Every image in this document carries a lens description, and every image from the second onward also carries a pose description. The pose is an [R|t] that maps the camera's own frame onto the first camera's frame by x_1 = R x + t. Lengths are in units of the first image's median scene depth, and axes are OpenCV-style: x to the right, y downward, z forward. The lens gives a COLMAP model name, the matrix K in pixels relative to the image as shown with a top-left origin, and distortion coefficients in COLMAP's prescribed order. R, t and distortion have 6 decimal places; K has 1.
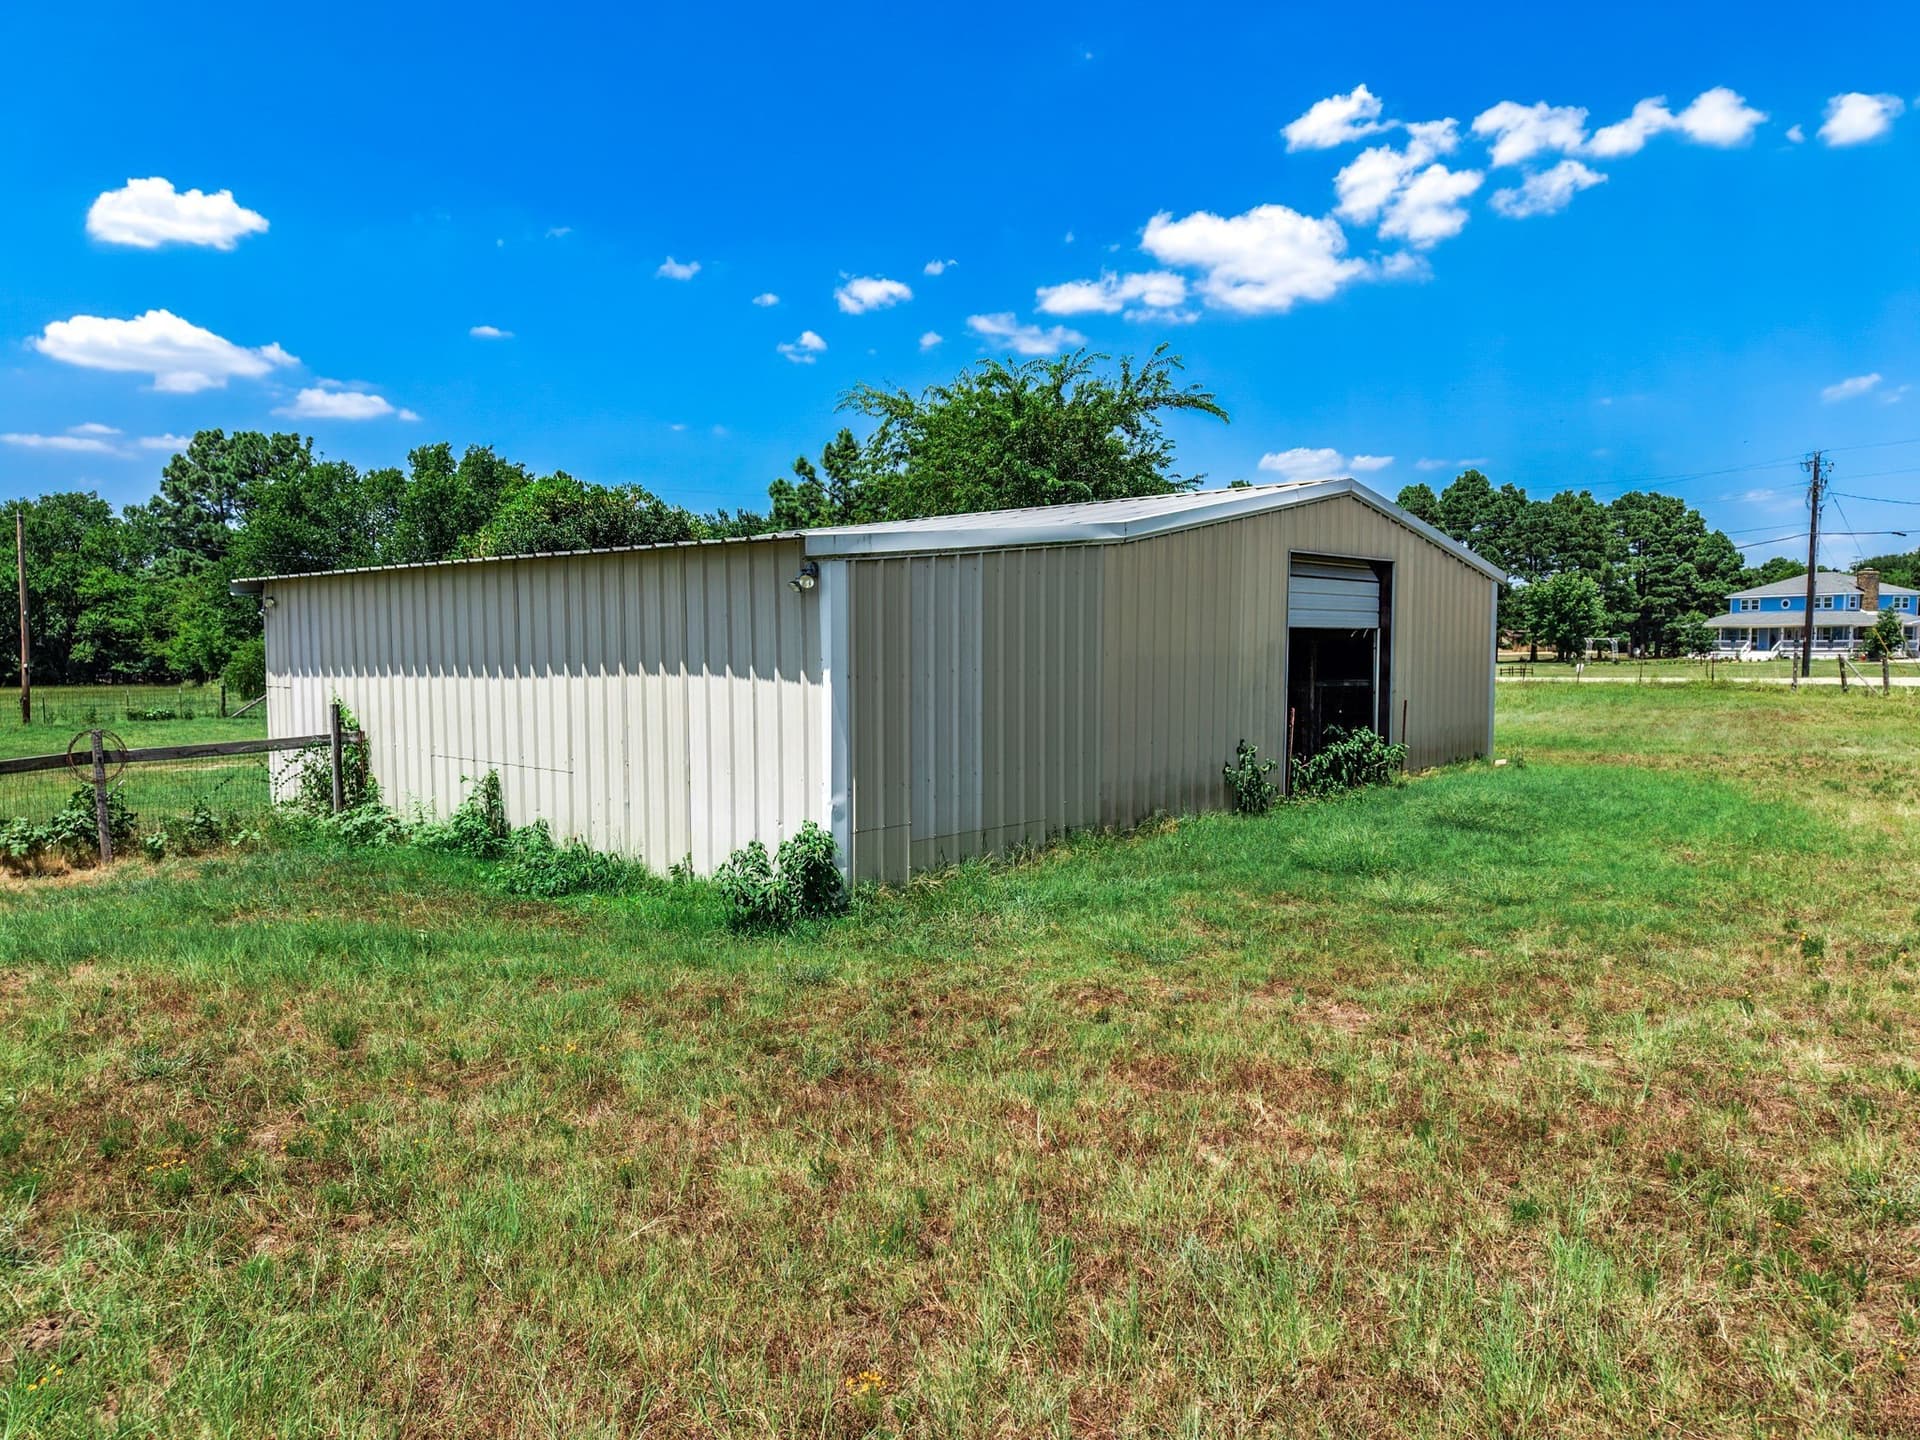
lens RADIAL K [[1261.7, 0, 951.1], [0, 1261.7, 746.4], [0, 0, 1]] dist [0.039315, -0.040572]
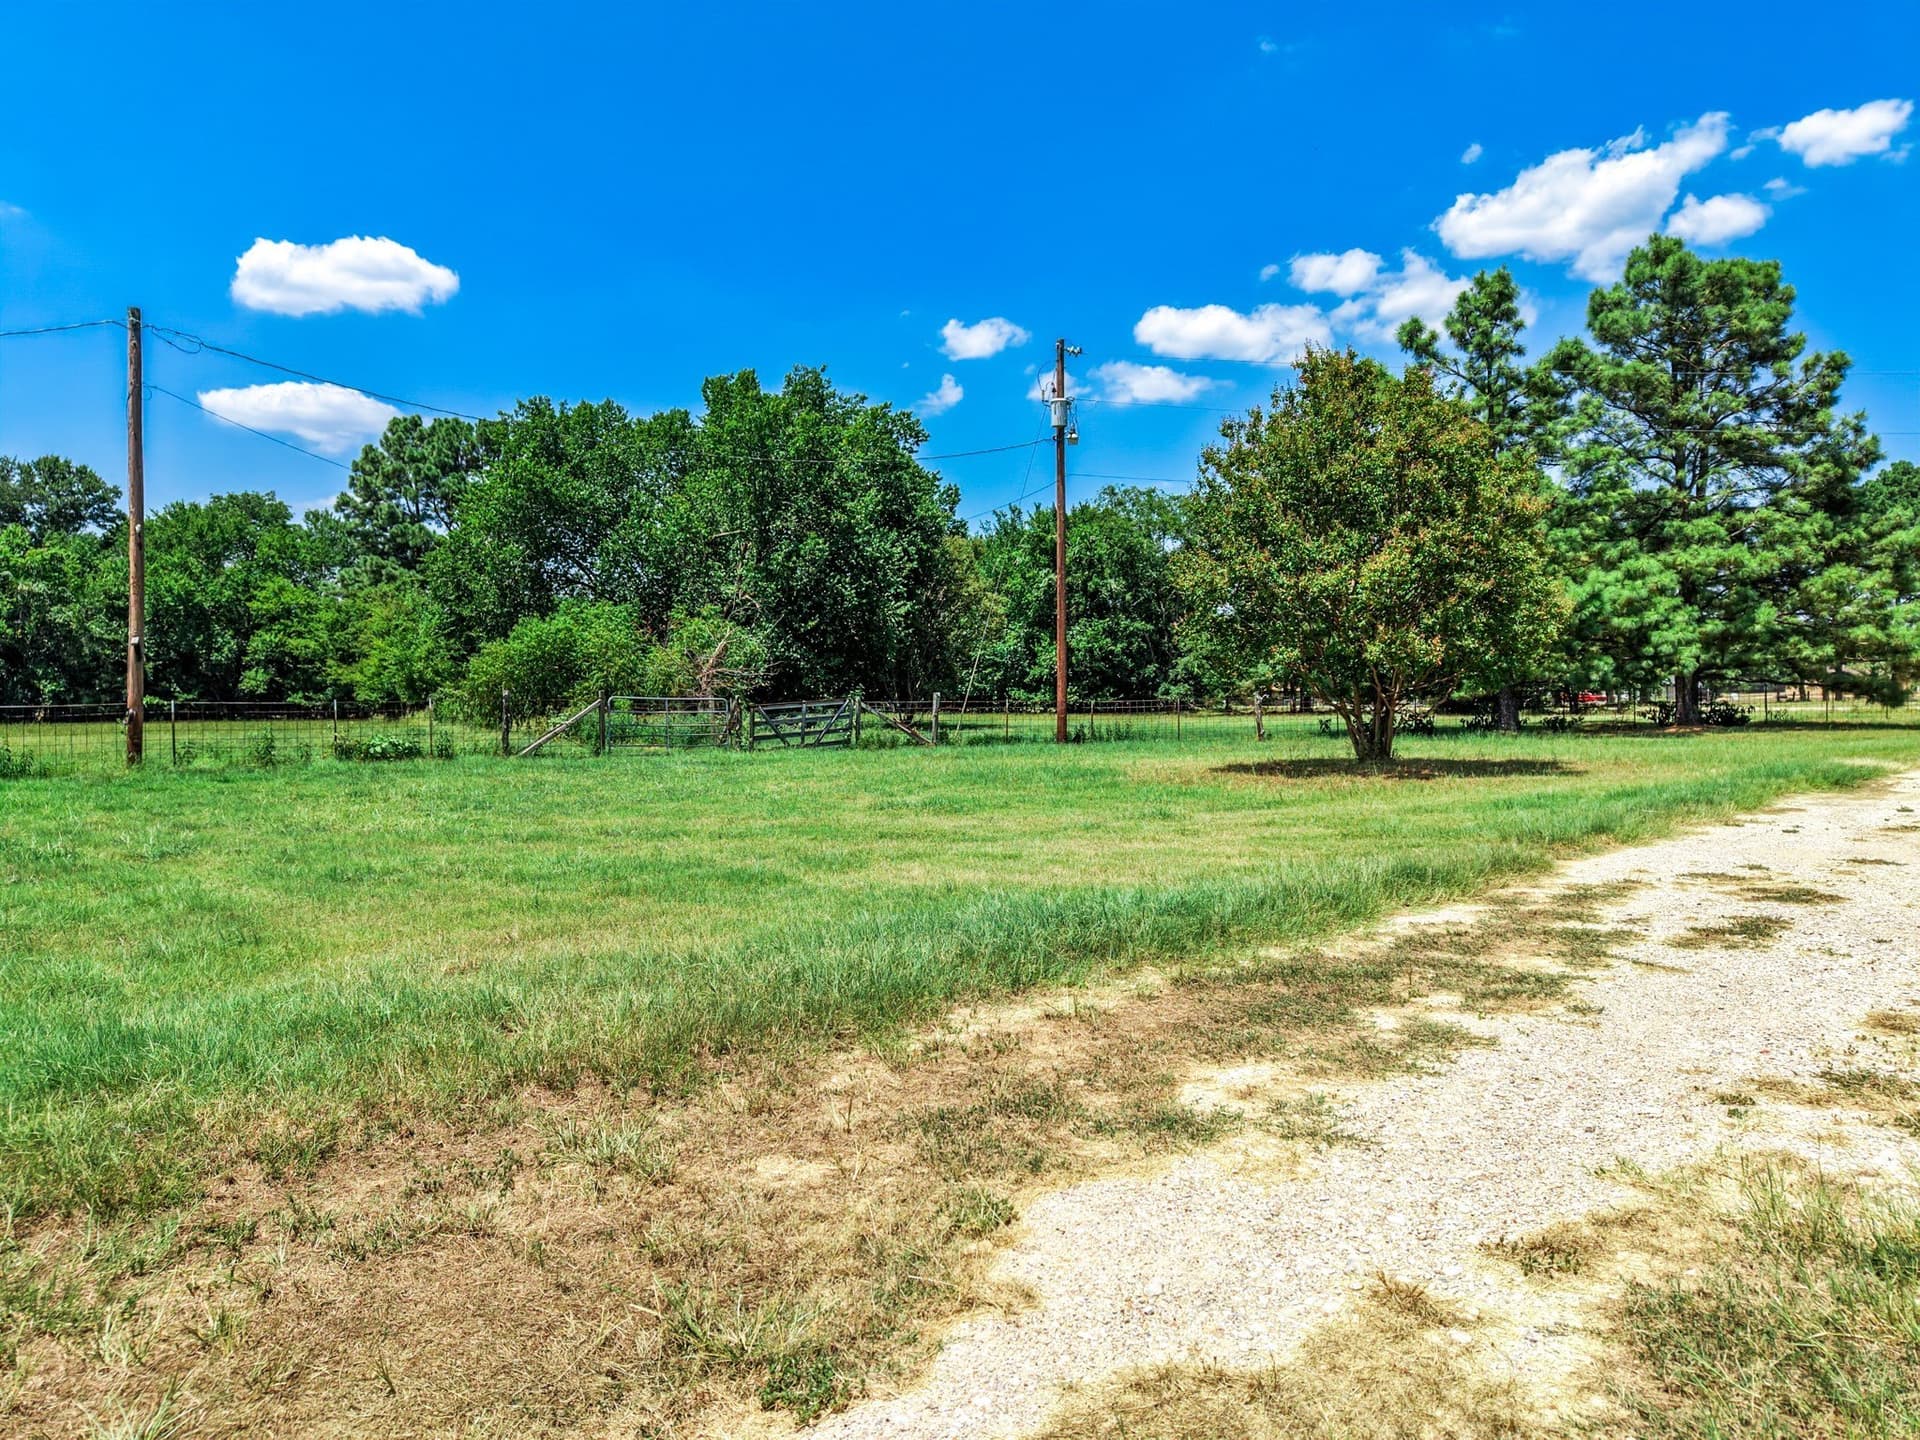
lens RADIAL K [[1261.7, 0, 951.1], [0, 1261.7, 746.4], [0, 0, 1]] dist [0.039315, -0.040572]
pose [[0.995316, 0.004276, -0.096575, -0.156833], [-0.008091, 0.999201, -0.039149, -0.003695], [0.096331, 0.039747, 0.994555, 0.231688]]
